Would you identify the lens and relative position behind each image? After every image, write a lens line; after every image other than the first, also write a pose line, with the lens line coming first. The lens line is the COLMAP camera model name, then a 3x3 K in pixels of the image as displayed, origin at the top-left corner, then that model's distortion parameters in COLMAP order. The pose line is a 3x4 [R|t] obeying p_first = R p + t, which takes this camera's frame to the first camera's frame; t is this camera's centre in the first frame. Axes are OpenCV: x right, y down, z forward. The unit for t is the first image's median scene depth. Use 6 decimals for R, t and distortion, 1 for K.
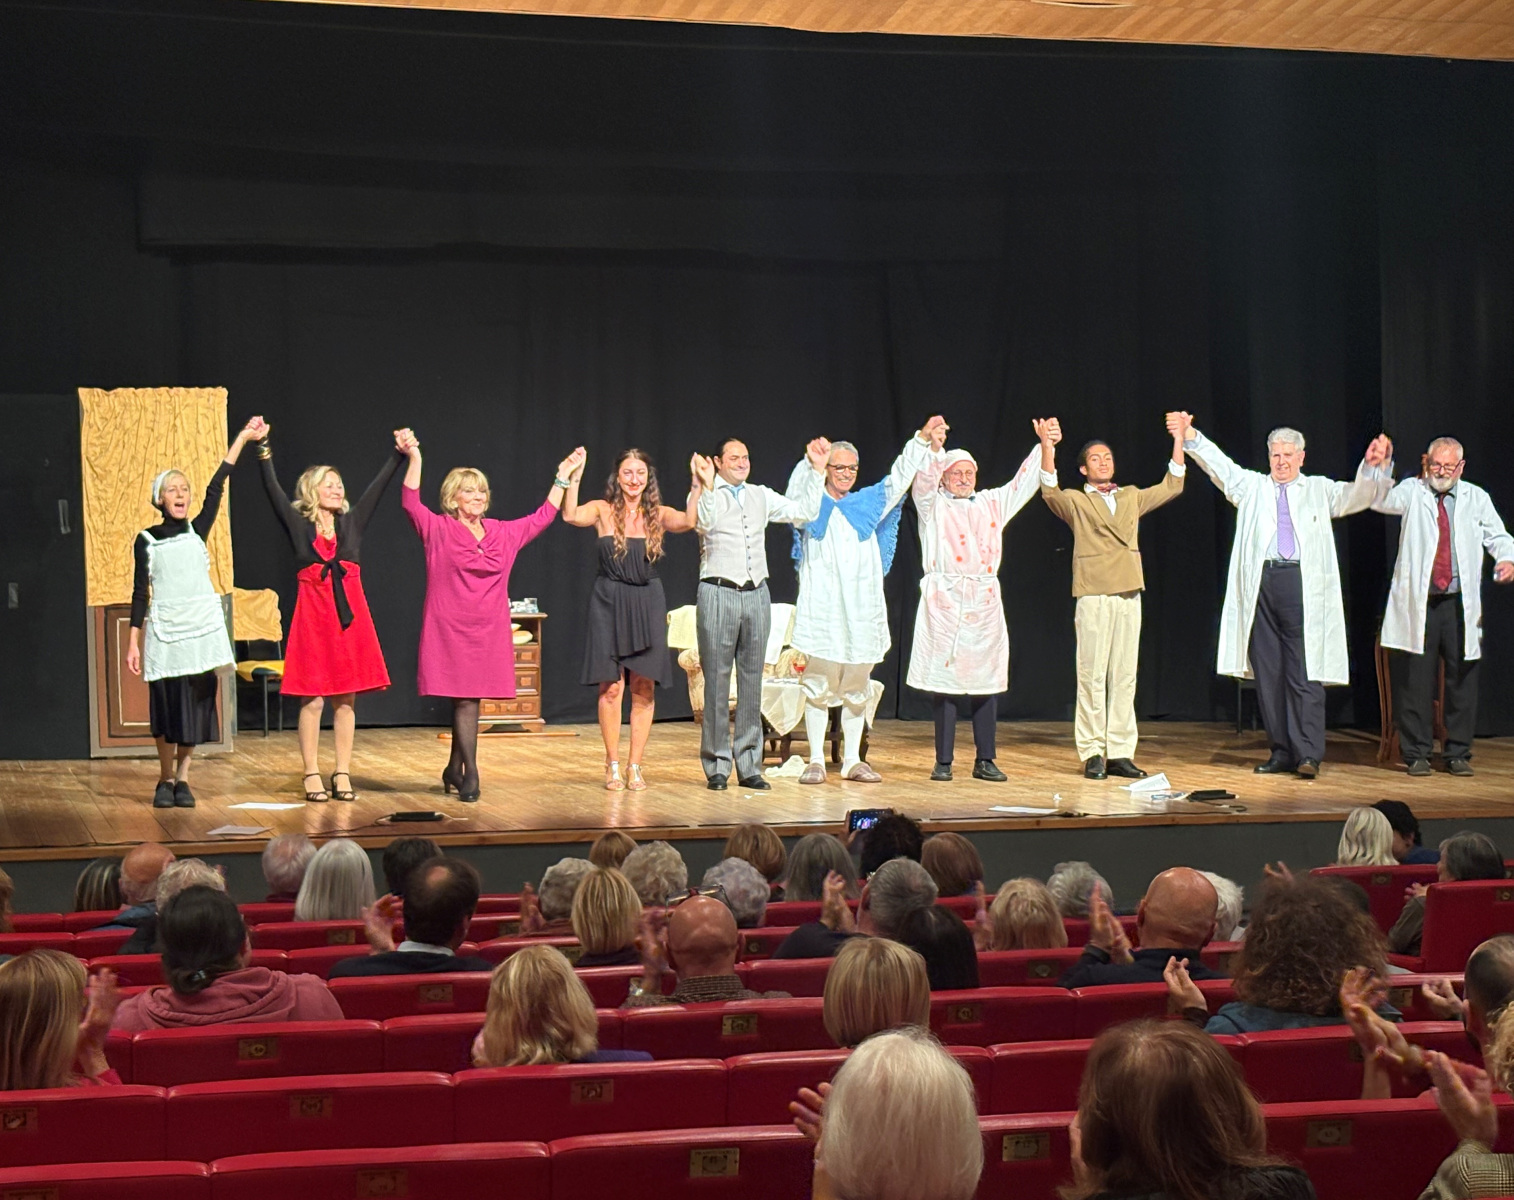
lens RADIAL K [[2782.7, 0, 695.0], [0, 2782.7, 575.2], [0, 0, 1]] dist [0.108798, 0.000000]
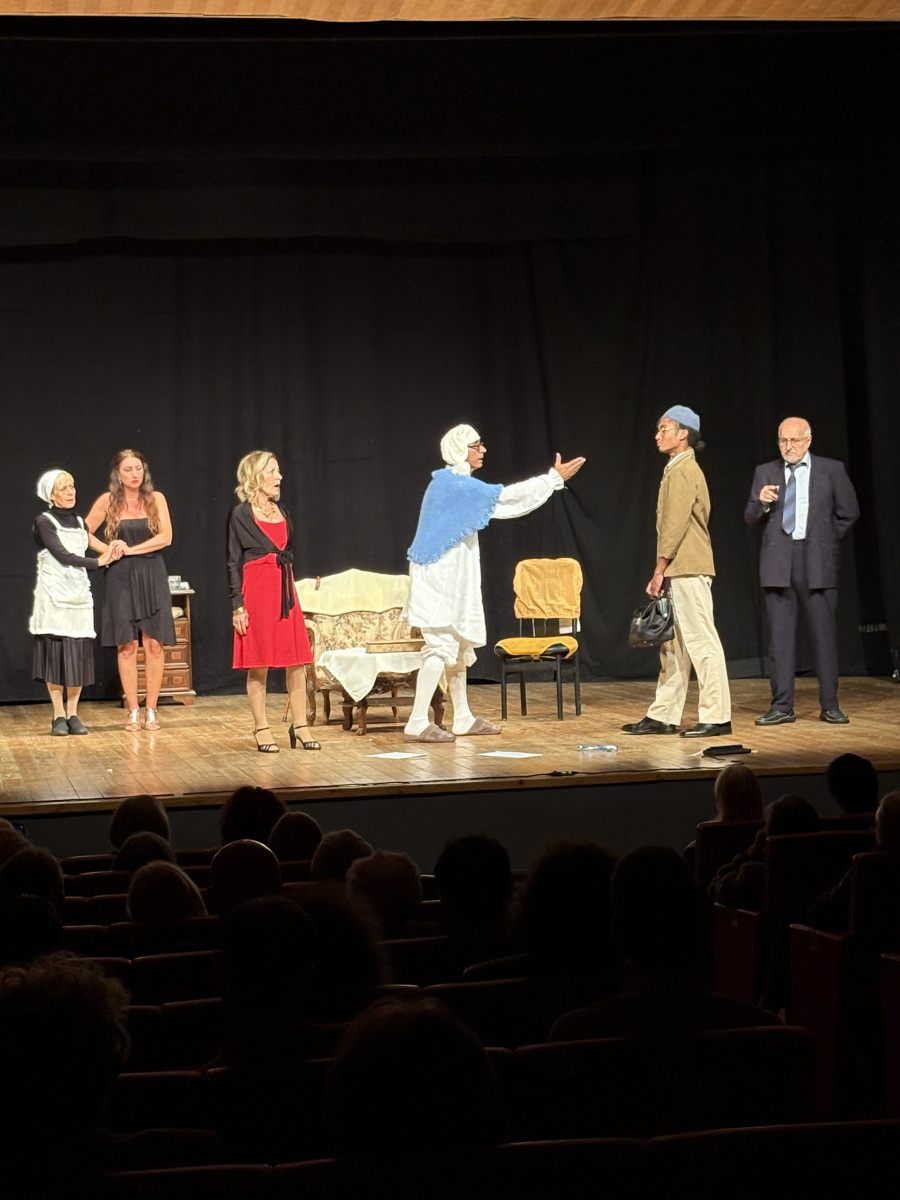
lens RADIAL K [[2612.6, 0, 443.2], [0, 2612.6, 594.9], [0, 0, 1]] dist [0.145505, 0.000000]
pose [[0.997458, -0.027760, -0.065621, 0.160185], [0.028976, 0.999424, 0.017655, 0.001230], [0.065093, -0.019512, 0.997688, 0.032496]]
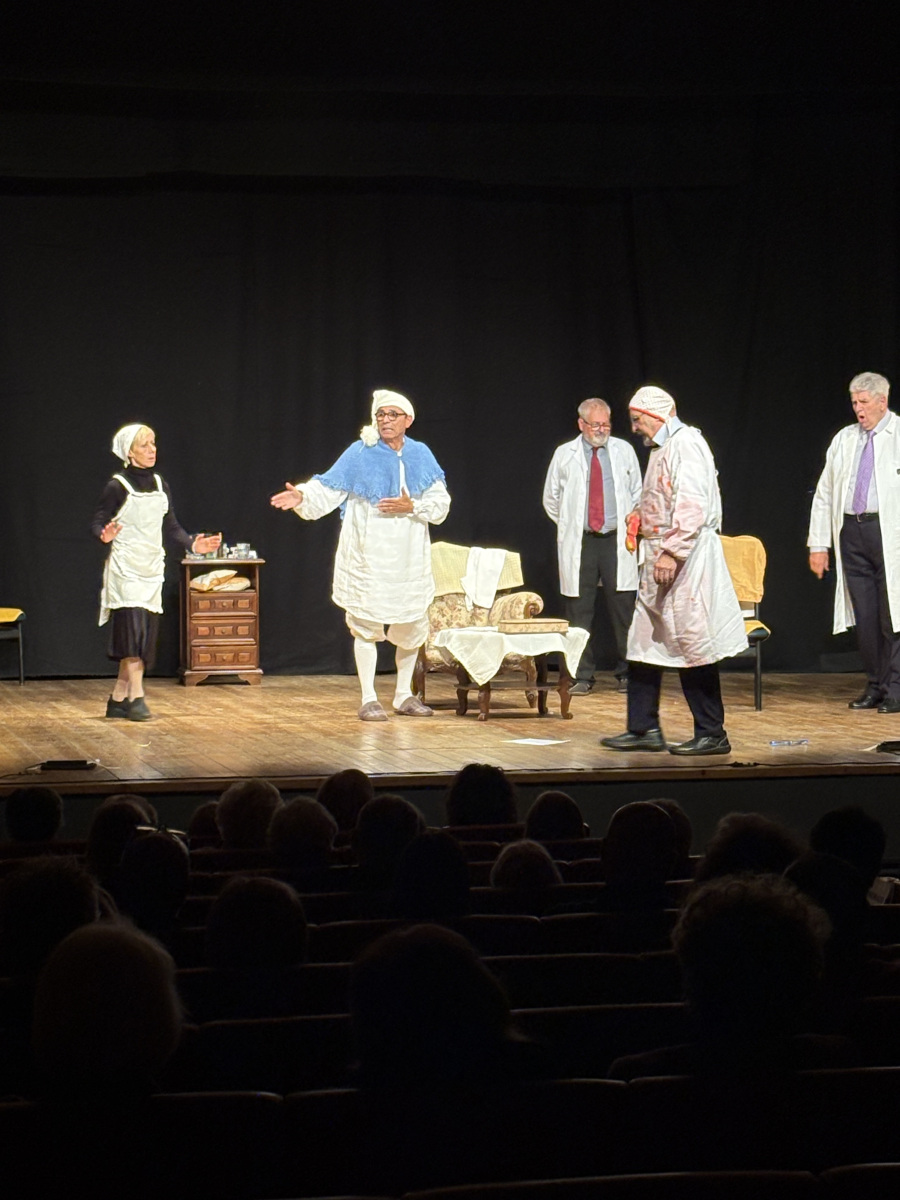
lens RADIAL K [[3047.9, 0, 417.4], [0, 3047.9, 592.1], [0, 0, 1]] dist [0.162259, 0.000000]
pose [[0.998960, -0.001859, -0.045561, 0.072650], [0.003011, 0.999678, 0.025216, -0.002107], [0.045500, -0.025326, 0.998643, -0.073406]]
